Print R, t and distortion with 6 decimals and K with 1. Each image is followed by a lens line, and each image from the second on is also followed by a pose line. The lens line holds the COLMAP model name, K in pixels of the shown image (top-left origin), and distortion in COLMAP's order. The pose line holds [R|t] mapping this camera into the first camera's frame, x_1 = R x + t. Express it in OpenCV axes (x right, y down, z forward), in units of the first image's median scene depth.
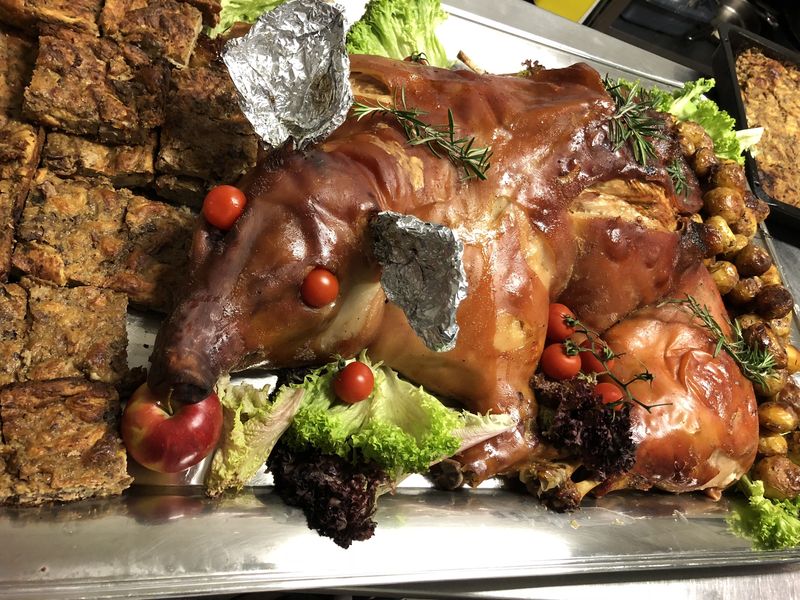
lens RADIAL K [[655.2, 0, 400.4], [0, 655.2, 298.0], [0, 0, 1]] dist [0.004204, 0.002790]
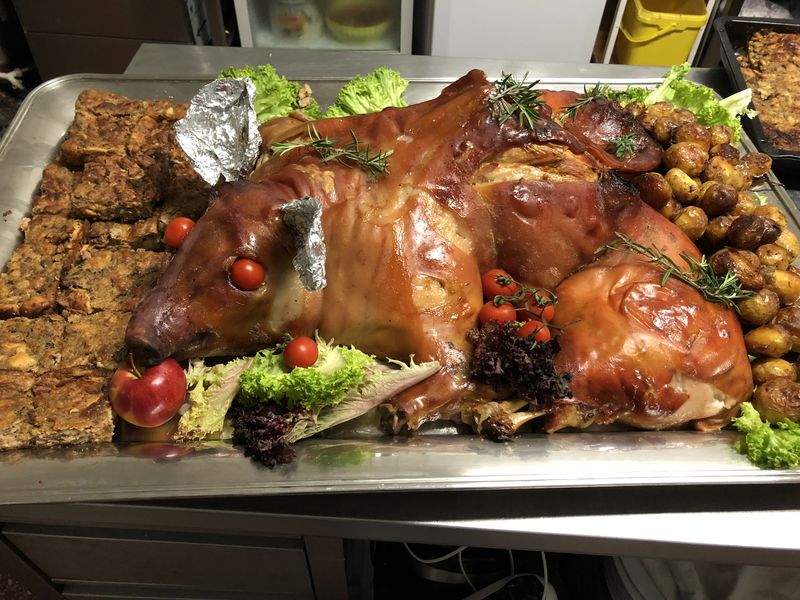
lens RADIAL K [[655.2, 0, 397.8], [0, 655.2, 301.7], [0, 0, 1]] dist [0.004204, 0.002790]
pose [[0.926895, -0.215979, -0.306949, 0.476102], [0.143373, 0.959565, -0.242238, 0.347876], [0.346856, 0.180521, 0.920382, -0.067406]]
